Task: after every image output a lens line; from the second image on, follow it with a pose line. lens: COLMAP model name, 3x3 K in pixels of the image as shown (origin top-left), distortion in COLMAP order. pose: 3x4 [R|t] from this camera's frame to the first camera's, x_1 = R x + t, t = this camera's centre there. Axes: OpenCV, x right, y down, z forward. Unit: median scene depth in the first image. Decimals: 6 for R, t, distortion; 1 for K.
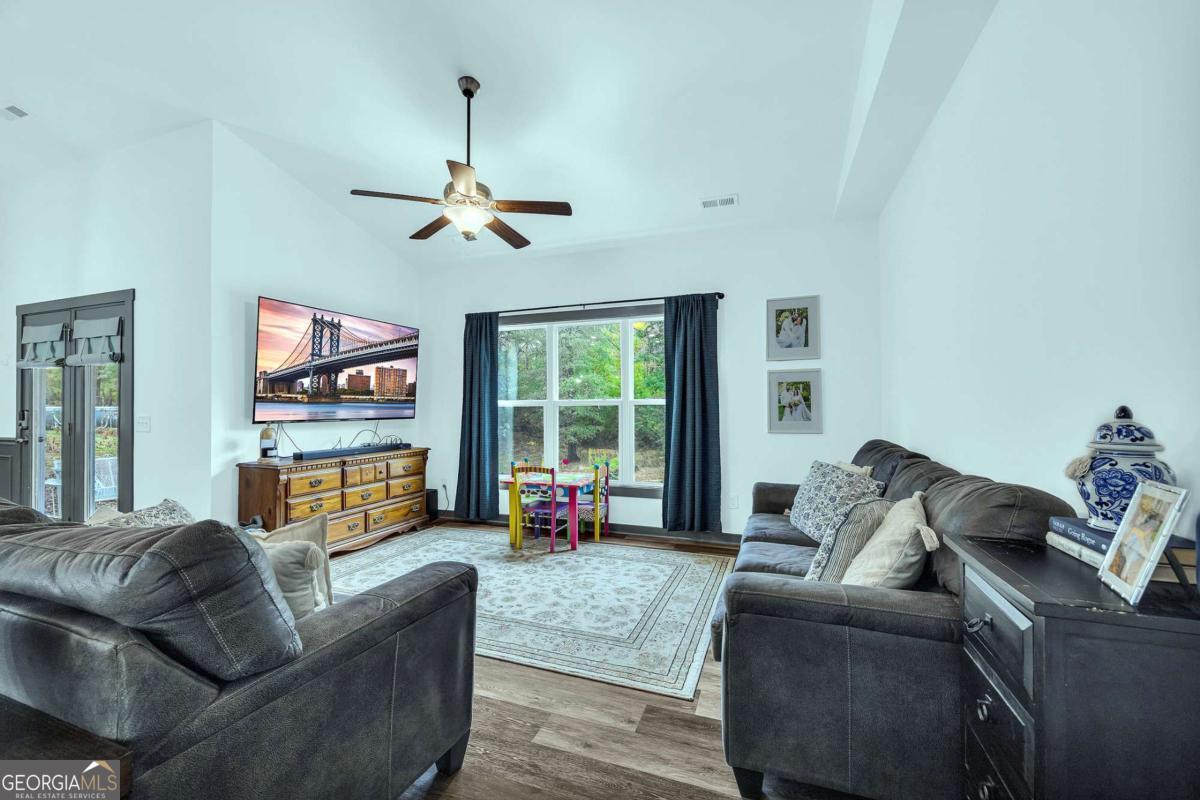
lens RADIAL K [[485.5, 0, 595.1], [0, 485.5, 402.1], [0, 0, 1]] dist [-0.003792, 0.000428]
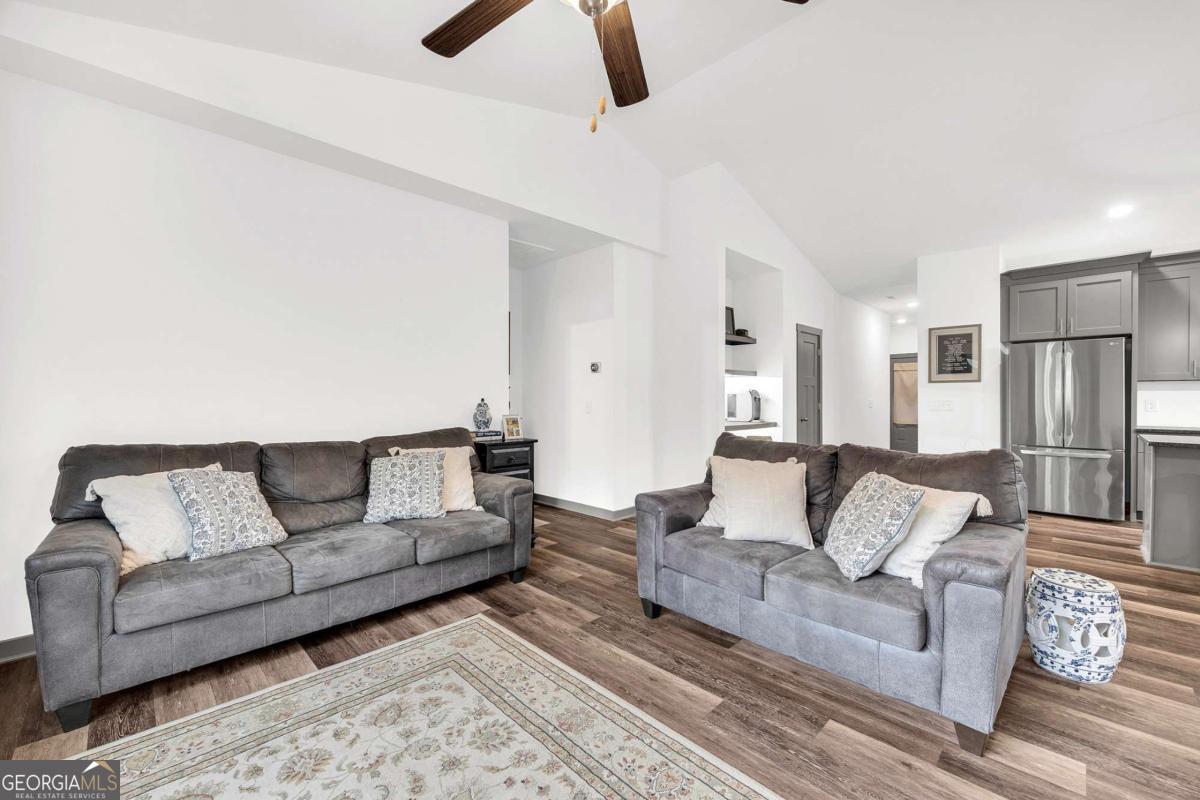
lens RADIAL K [[485.5, 0, 595.2], [0, 485.5, 399.2], [0, 0, 1]] dist [-0.003792, 0.000428]
pose [[-0.903329, 0.002857, 0.428939, -0.500195], [0.001101, 0.999990, -0.004340, 0.012442], [-0.428947, -0.003448, -0.903323, 1.544100]]
